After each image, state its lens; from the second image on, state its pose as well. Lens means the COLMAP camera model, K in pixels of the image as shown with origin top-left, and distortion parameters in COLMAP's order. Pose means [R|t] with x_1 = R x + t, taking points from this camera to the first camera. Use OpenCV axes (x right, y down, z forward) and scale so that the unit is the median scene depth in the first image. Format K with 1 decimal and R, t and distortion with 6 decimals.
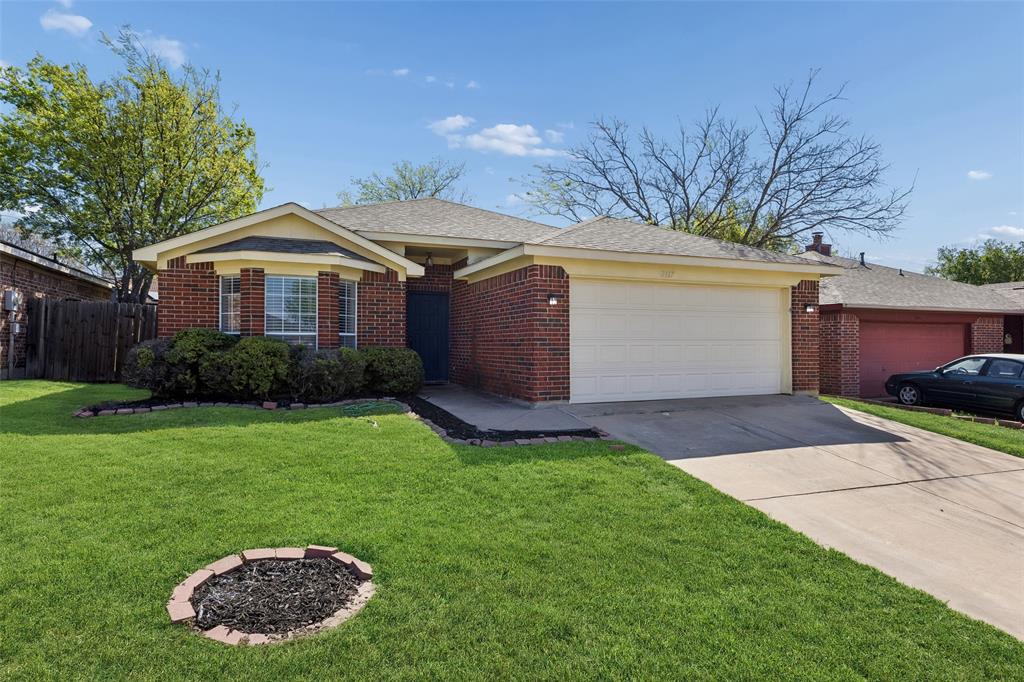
lens RADIAL K [[567.6, 0, 512.3], [0, 567.6, 340.2], [0, 0, 1]] dist [-0.017829, 0.003656]
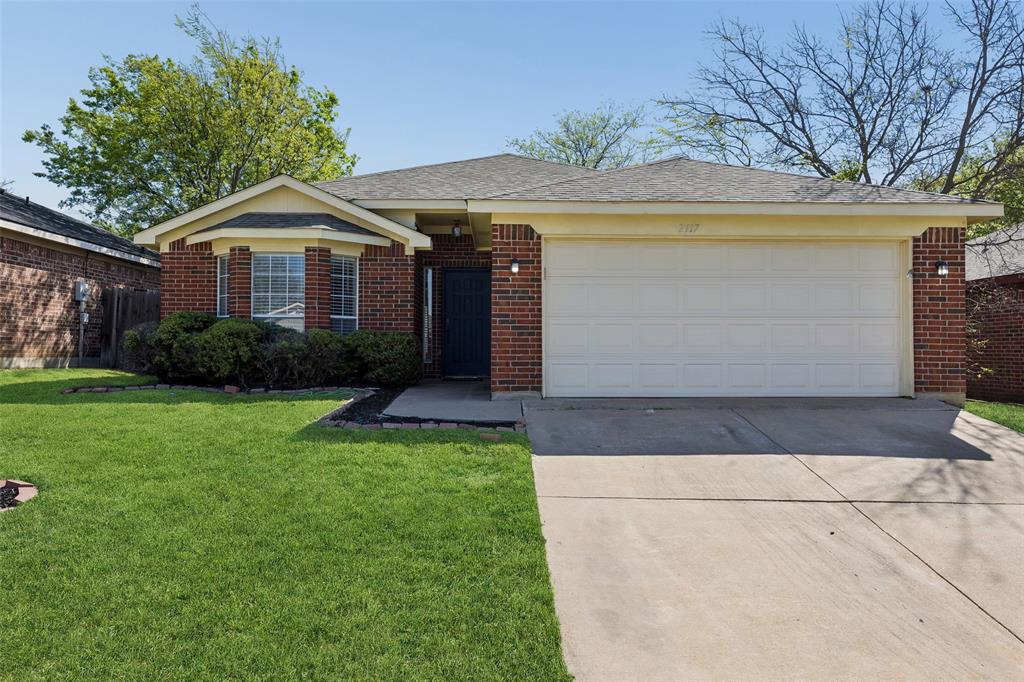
lens RADIAL K [[759.3, 0, 512.5], [0, 759.3, 342.6], [0, 0, 1]] dist [-0.024273, -0.006432]
pose [[0.935366, -0.002730, -0.353672, 0.395722], [0.000419, 0.999978, -0.006612, 0.039270], [0.353682, 0.006036, 0.935346, -0.013314]]
